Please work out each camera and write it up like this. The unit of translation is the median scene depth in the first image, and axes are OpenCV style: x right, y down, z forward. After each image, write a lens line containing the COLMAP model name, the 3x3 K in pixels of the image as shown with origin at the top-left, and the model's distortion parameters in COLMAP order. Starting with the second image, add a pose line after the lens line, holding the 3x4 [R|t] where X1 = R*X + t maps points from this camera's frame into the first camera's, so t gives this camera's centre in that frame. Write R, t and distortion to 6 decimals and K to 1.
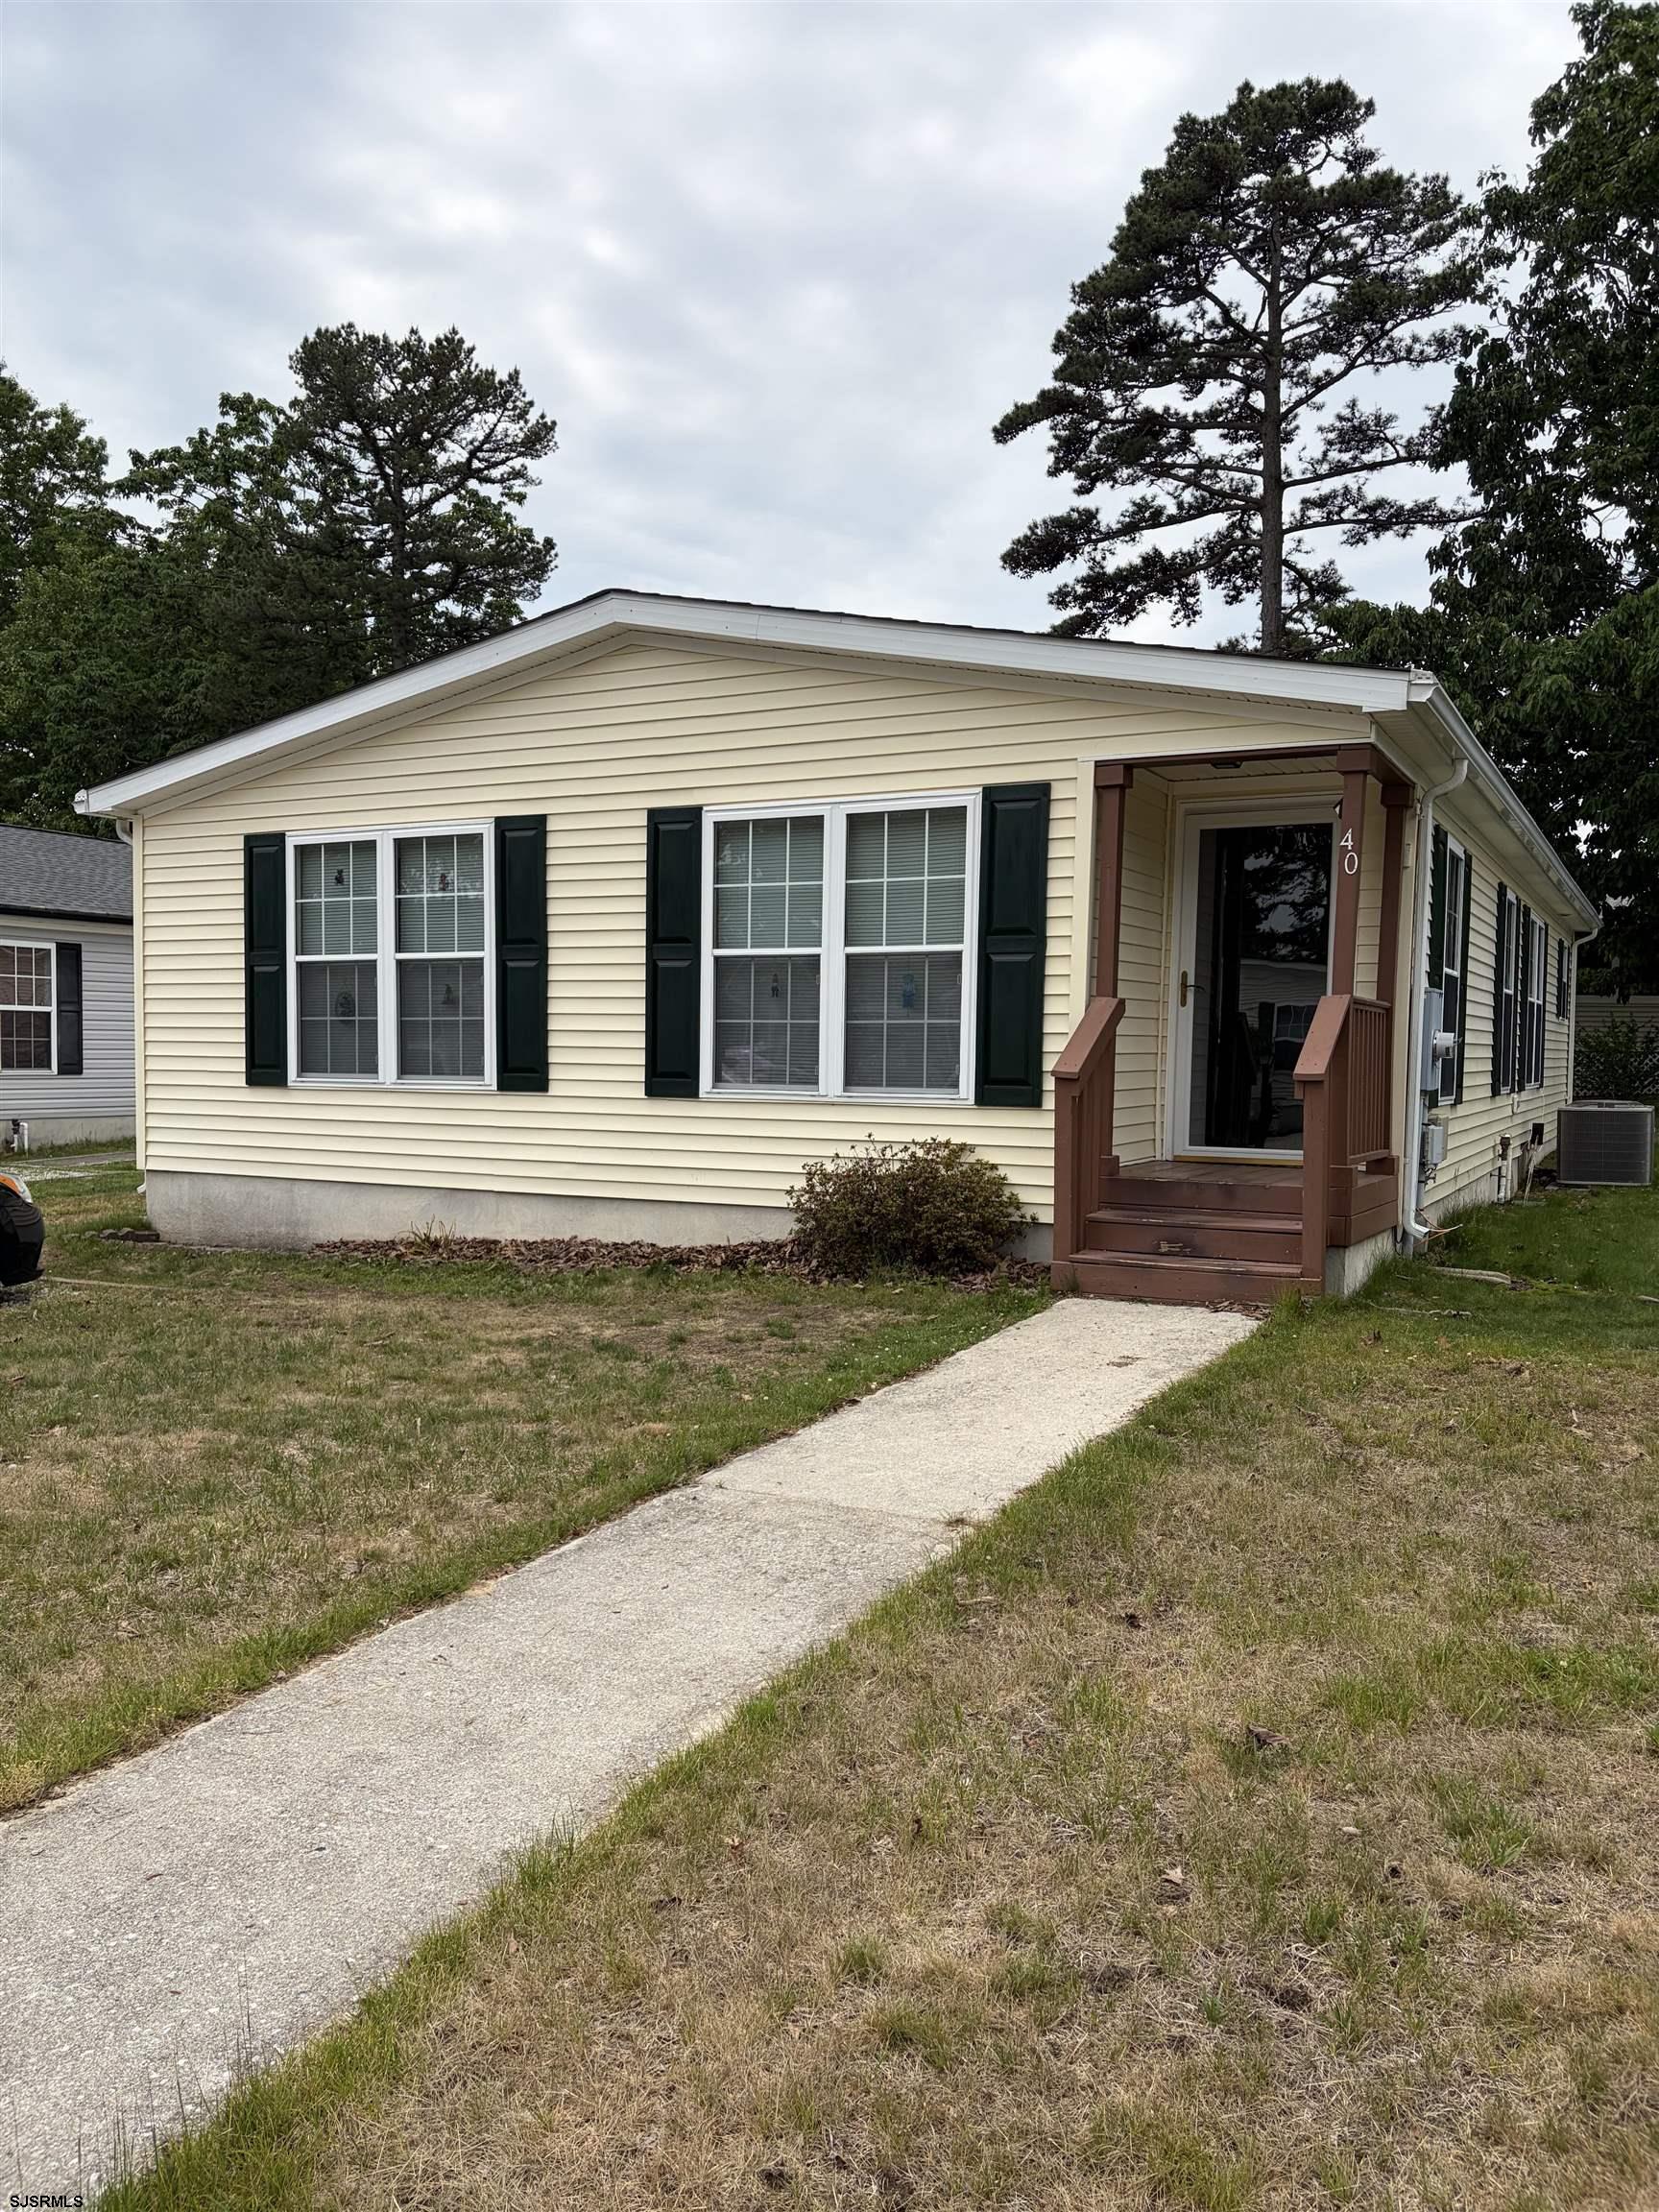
lens RADIAL K [[1674.6, 0, 825.3], [0, 1674.6, 1108.7], [0, 0, 1]] dist [0.040266, -0.031821]
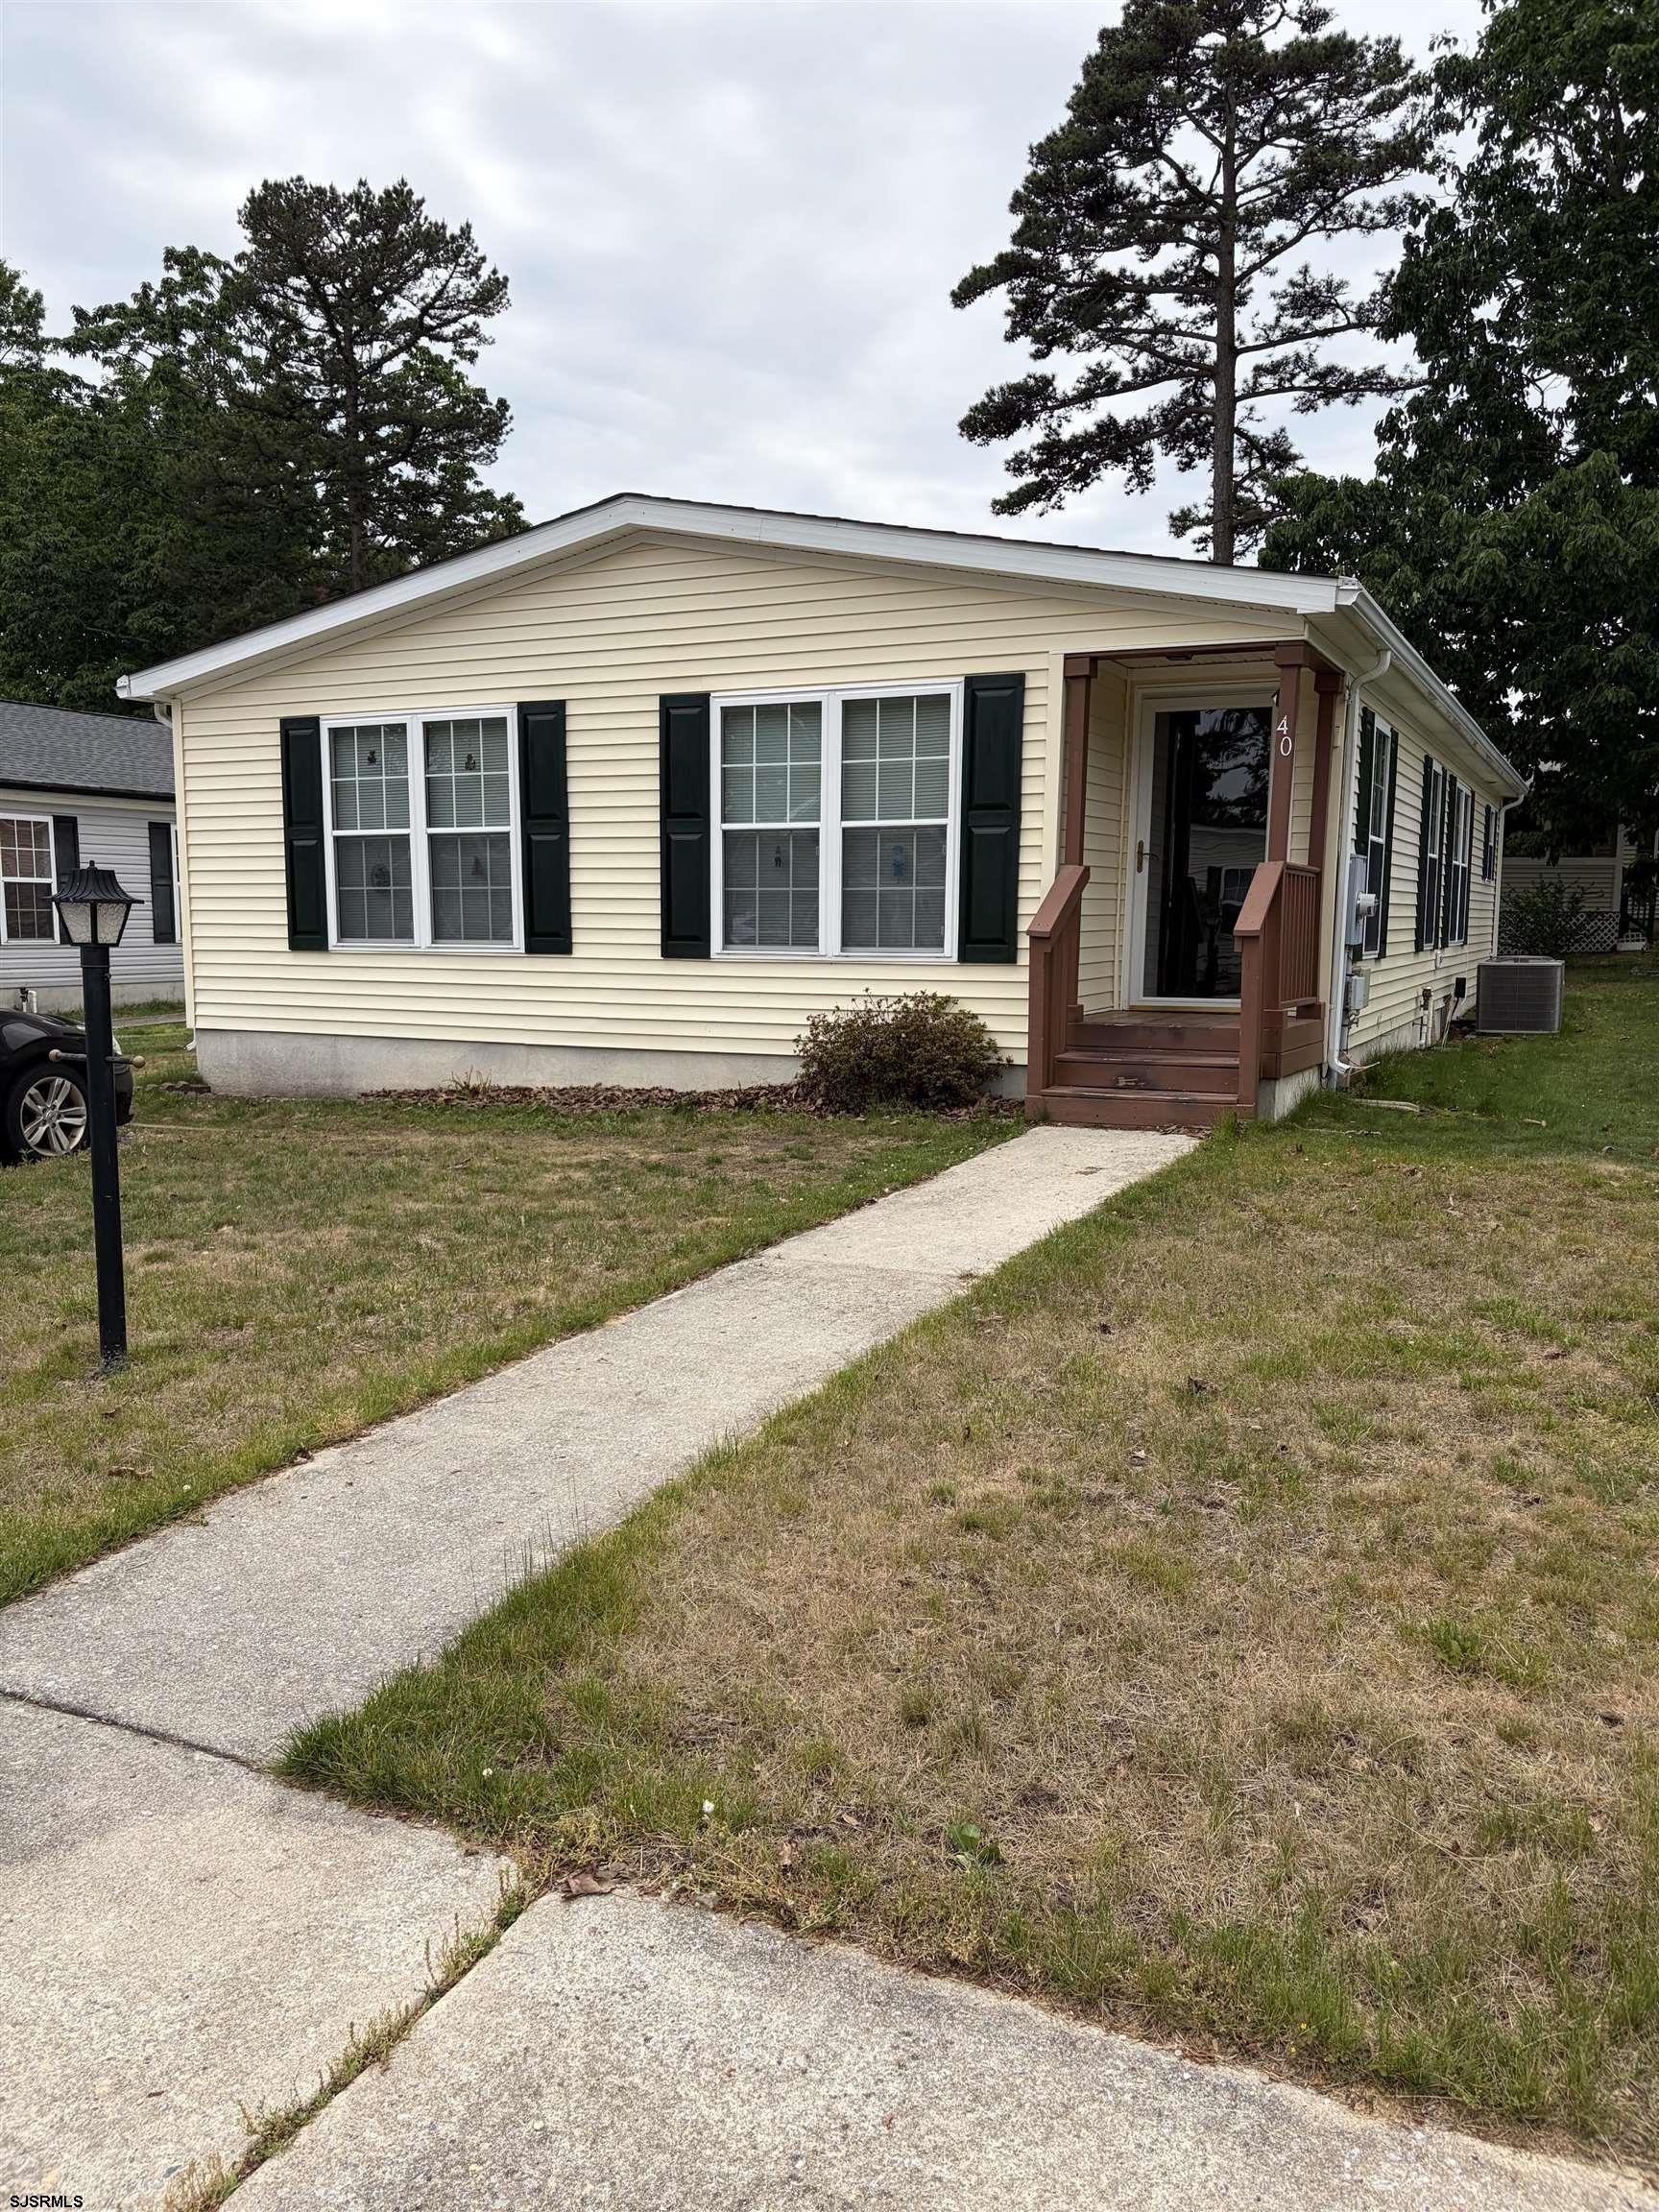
lens RADIAL K [[1674.6, 0, 832.1], [0, 1674.6, 1118.3], [0, 0, 1]] dist [0.040266, -0.031821]
pose [[0.999382, -0.011672, 0.033146, -0.027051], [0.008846, 0.996414, 0.084146, 0.005778], [-0.034010, -0.083801, 0.995902, -0.109145]]
